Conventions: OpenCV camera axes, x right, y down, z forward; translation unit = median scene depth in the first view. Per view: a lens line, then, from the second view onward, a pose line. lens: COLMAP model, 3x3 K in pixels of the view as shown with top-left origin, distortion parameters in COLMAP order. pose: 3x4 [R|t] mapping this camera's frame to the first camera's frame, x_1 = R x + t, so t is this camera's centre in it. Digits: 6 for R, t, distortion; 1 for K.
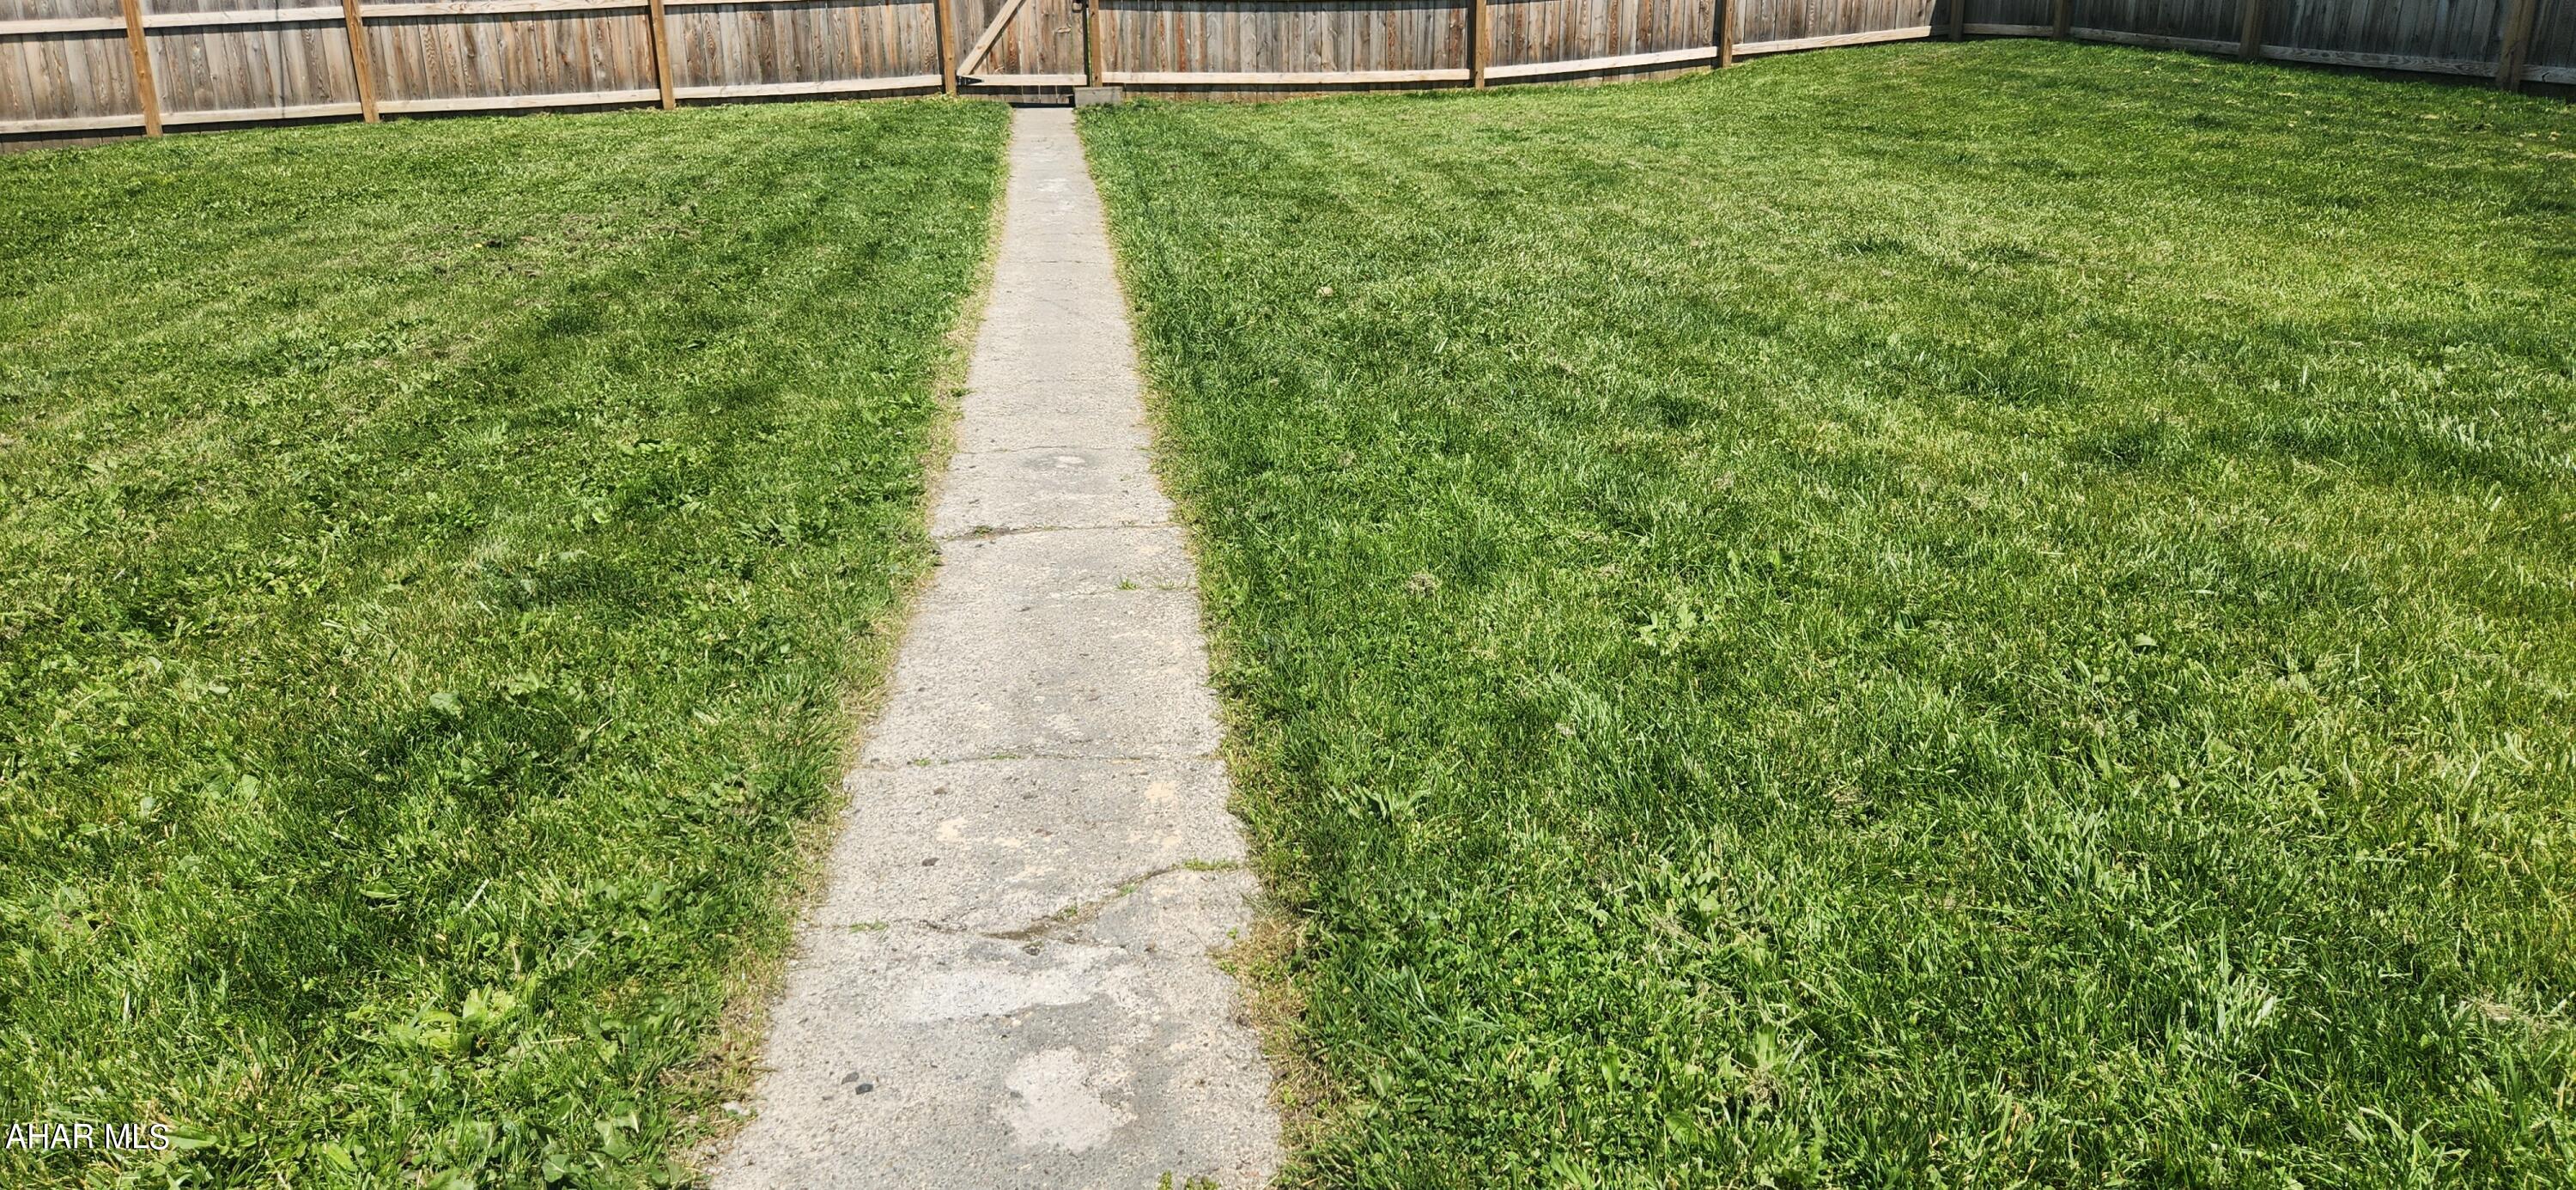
lens RADIAL K [[1712.0, 0, 1281.6], [0, 1712.0, 565.8], [0, 0, 1]] dist [0.086741, -0.076254]
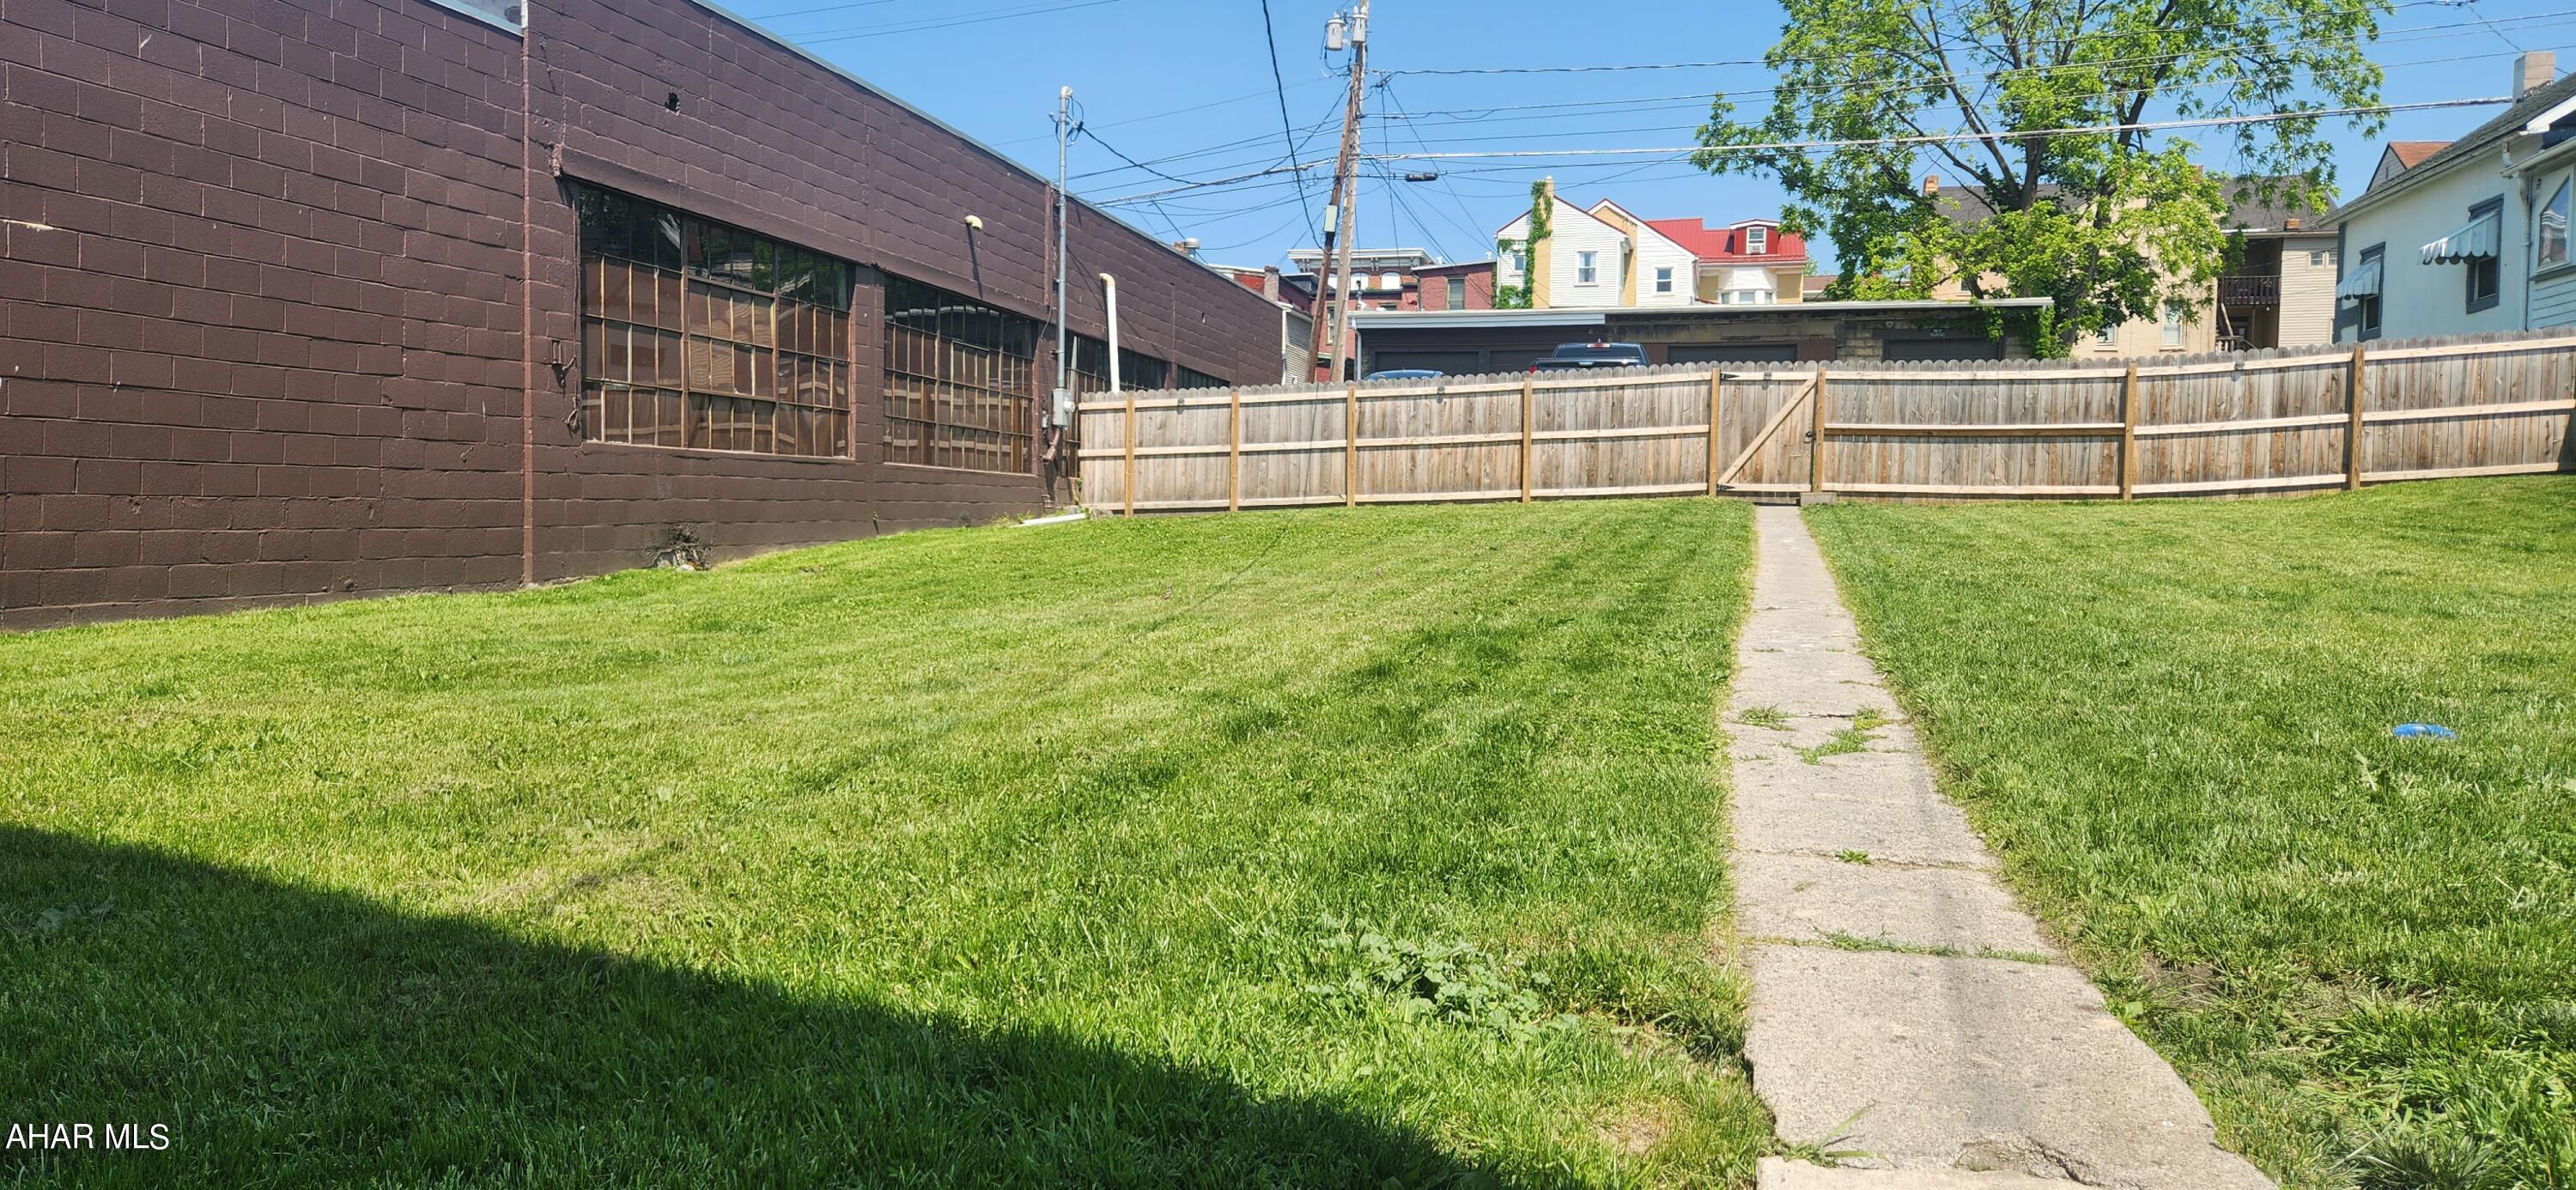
lens RADIAL K [[1717.6, 0, 1269.3], [0, 1717.6, 591.2], [0, 0, 1]] dist [0.072220, -0.051434]
pose [[0.918497, 0.042931, -0.393091, 0.041954], [-0.132922, 0.969763, -0.204675, 0.154648], [0.372418, 0.240244, 0.896431, -0.431666]]
